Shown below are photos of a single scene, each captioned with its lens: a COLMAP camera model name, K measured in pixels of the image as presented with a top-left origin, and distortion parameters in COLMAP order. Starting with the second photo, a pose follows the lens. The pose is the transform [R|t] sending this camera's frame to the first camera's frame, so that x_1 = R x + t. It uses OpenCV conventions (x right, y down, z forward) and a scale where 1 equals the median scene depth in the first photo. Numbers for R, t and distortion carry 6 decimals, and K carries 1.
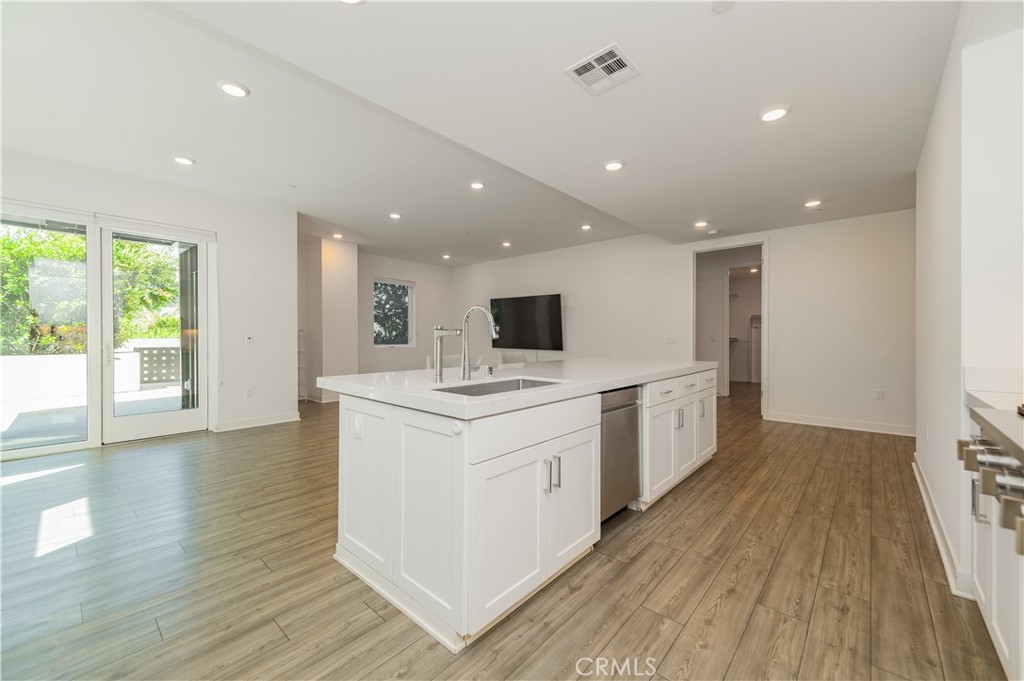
lens RADIAL K [[399.8, 0, 511.9], [0, 399.8, 340.5], [0, 0, 1]] dist [0.013541, -0.003537]
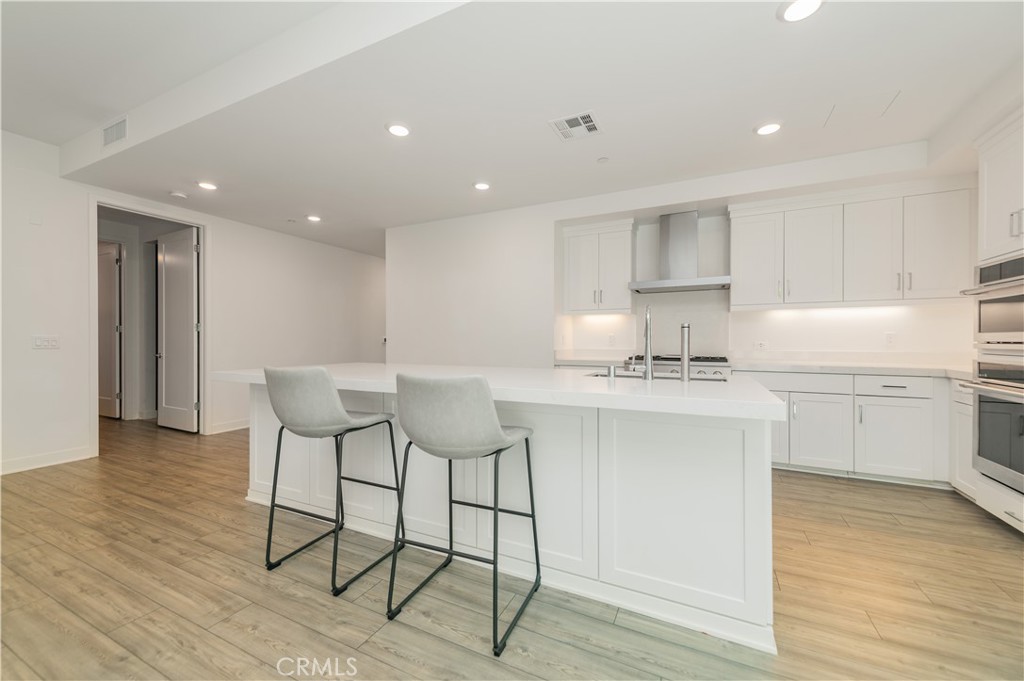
lens RADIAL K [[399.8, 0, 511.9], [0, 399.8, 340.5], [0, 0, 1]] dist [0.013541, -0.003537]
pose [[-0.267309, -0.004155, 0.963602, -0.903992], [0.006343, 0.999961, 0.006071, -0.007270], [-0.963590, 0.007735, -0.267272, 1.483404]]
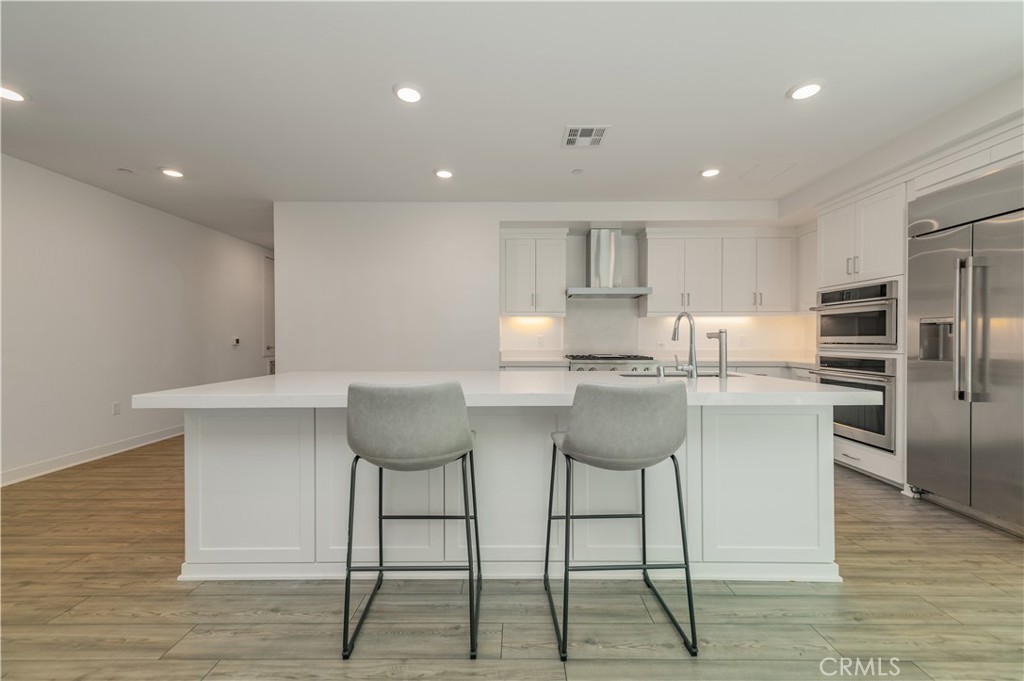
lens RADIAL K [[399.8, 0, 511.9], [0, 399.8, 340.5], [0, 0, 1]] dist [0.013541, -0.003537]
pose [[-0.660434, -0.003417, 0.750876, -0.579163], [0.005423, 0.999942, 0.009320, -0.018779], [-0.750864, 0.010227, -0.660377, 1.979659]]
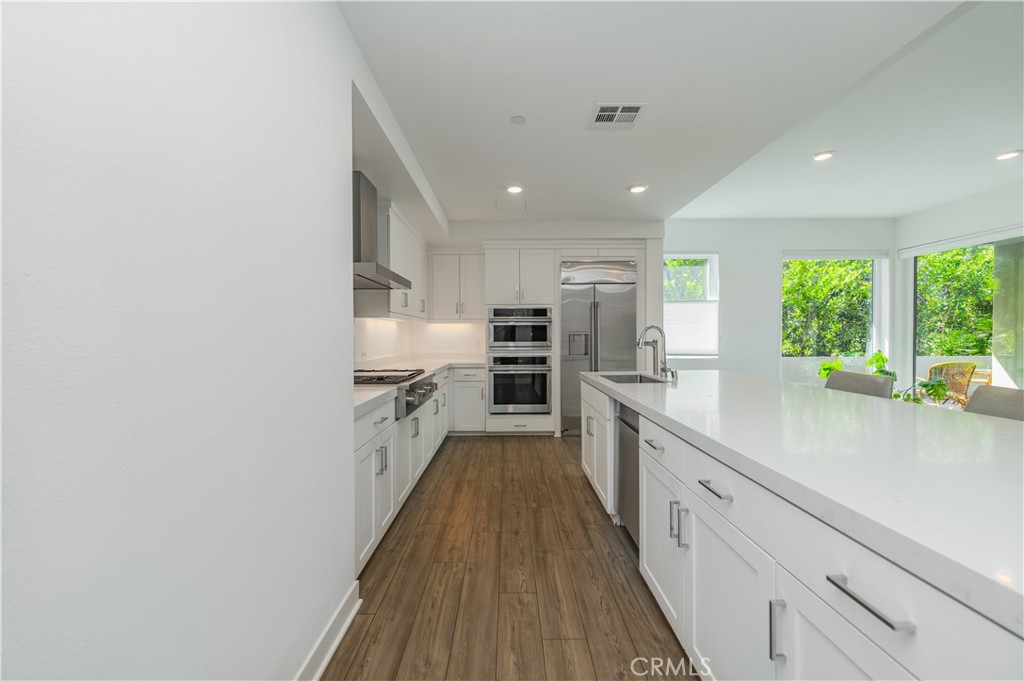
lens RADIAL K [[399.3, 0, 512.9], [0, 399.3, 340.7], [0, 0, 1]] dist [0.016203, -0.004289]
pose [[-0.738036, 0.010247, -0.674683, 1.176612], [-0.000489, 0.999876, 0.015721, -0.051598], [0.674761, 0.011933, -0.737940, 1.590942]]
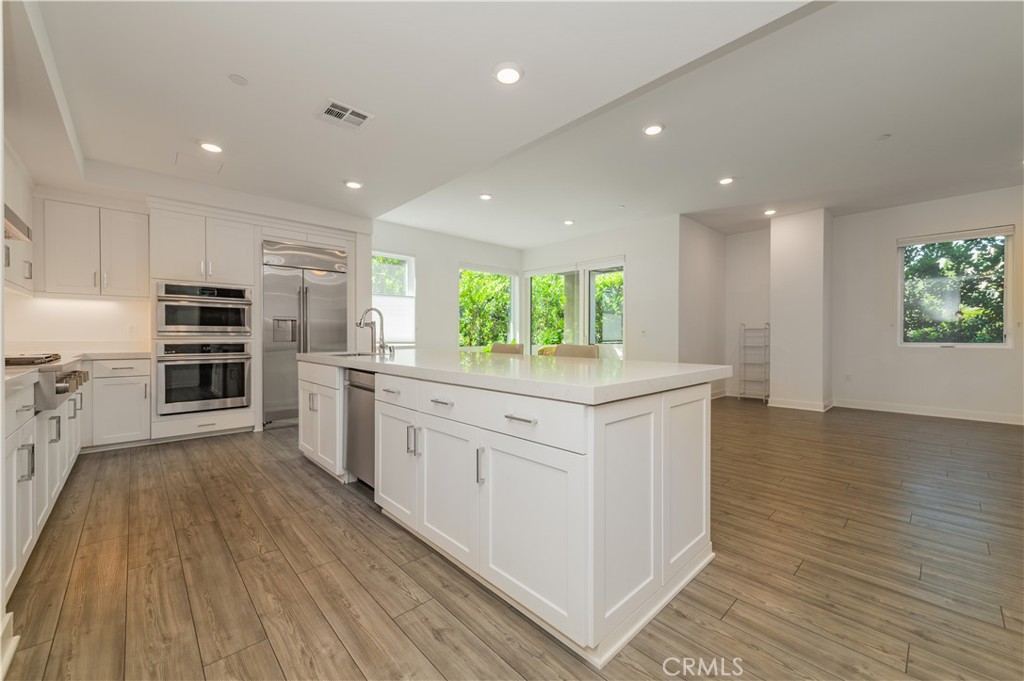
lens RADIAL K [[399.3, 0, 512.9], [0, 399.3, 340.7], [0, 0, 1]] dist [0.016203, -0.004289]
pose [[-0.089868, 0.010162, -0.995902, 1.403758], [-0.008362, 0.999905, 0.010957, 0.021474], [0.995919, 0.009313, -0.089774, 1.592597]]
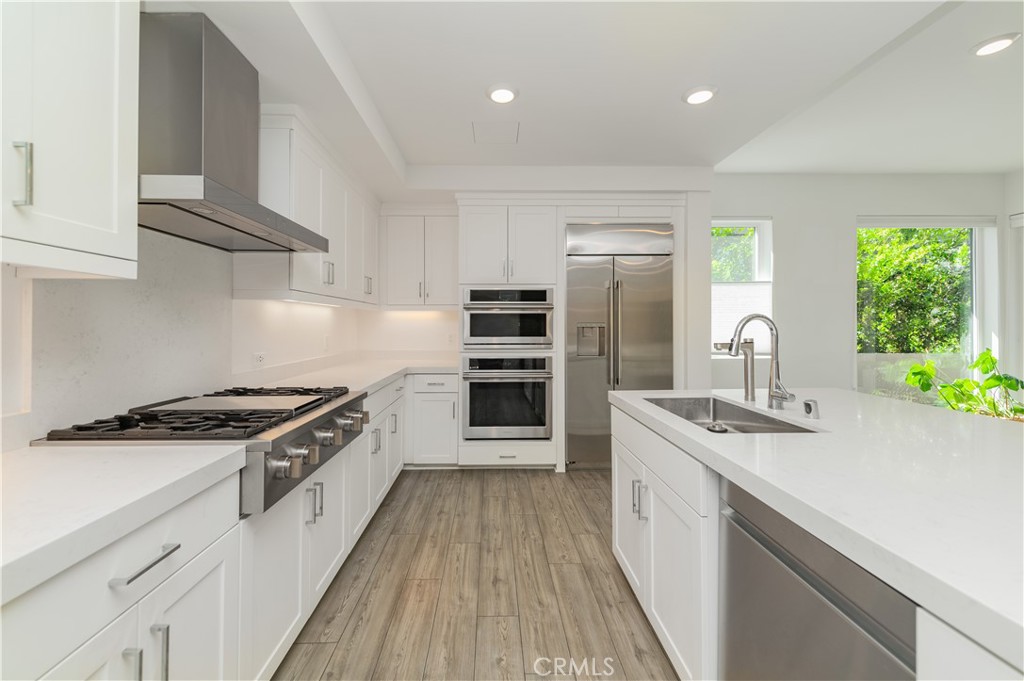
lens RADIAL K [[407.6, 0, 499.0], [0, 407.6, 320.9], [0, 0, 1]] dist [0.008902, -0.000103]
pose [[-0.734989, -0.007274, -0.678040, 0.775162], [-0.003744, 0.999971, -0.006669, -0.062525], [0.678069, -0.002363, -0.734995, 1.150893]]
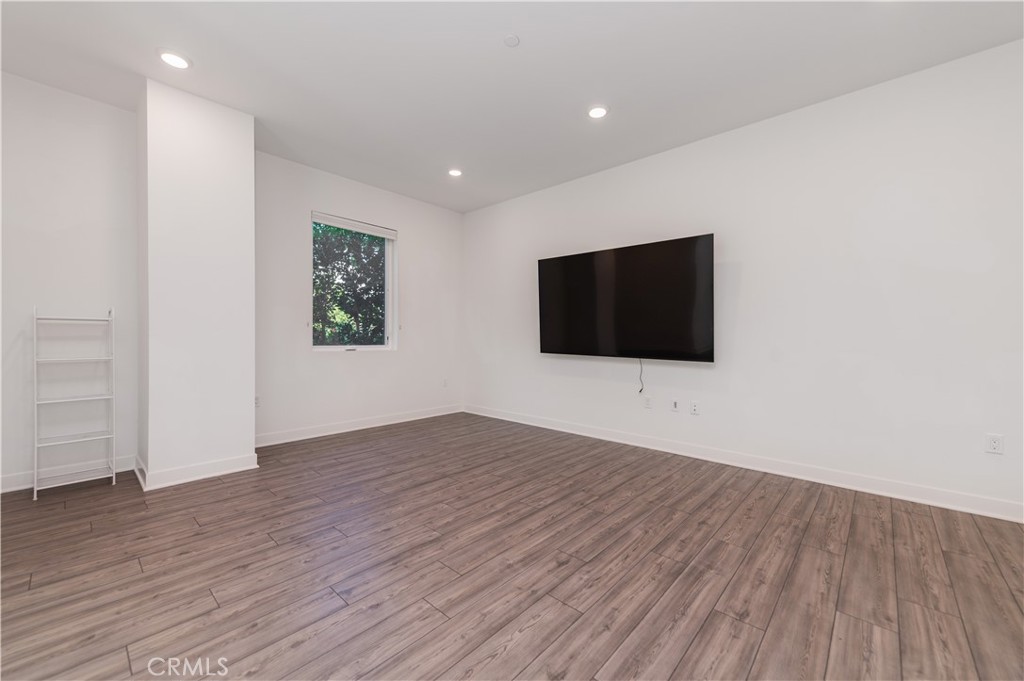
lens RADIAL K [[399.3, 0, 512.9], [0, 399.3, 340.7], [0, 0, 1]] dist [0.016203, -0.004289]
pose [[0.999943, 0.004492, -0.009703, -0.317574], [-0.004499, 0.999990, -0.000746, 0.012860], [0.009700, 0.000790, 0.999953, 1.843562]]
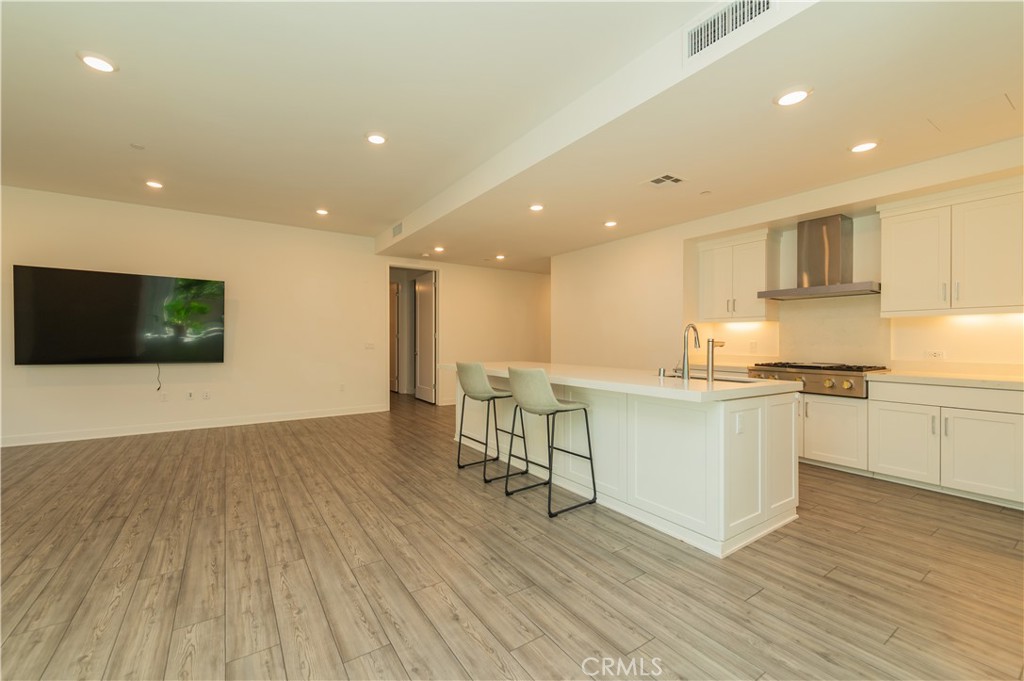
lens RADIAL K [[410.8, 0, 490.8], [0, 410.8, 342.5], [0, 0, 1]] dist [0.011485, -0.000516]
pose [[0.267395, -0.007582, 0.963557, -1.511002], [0.005388, 0.999965, 0.006374, -0.036320], [-0.963572, 0.003487, 0.267427, 1.183106]]
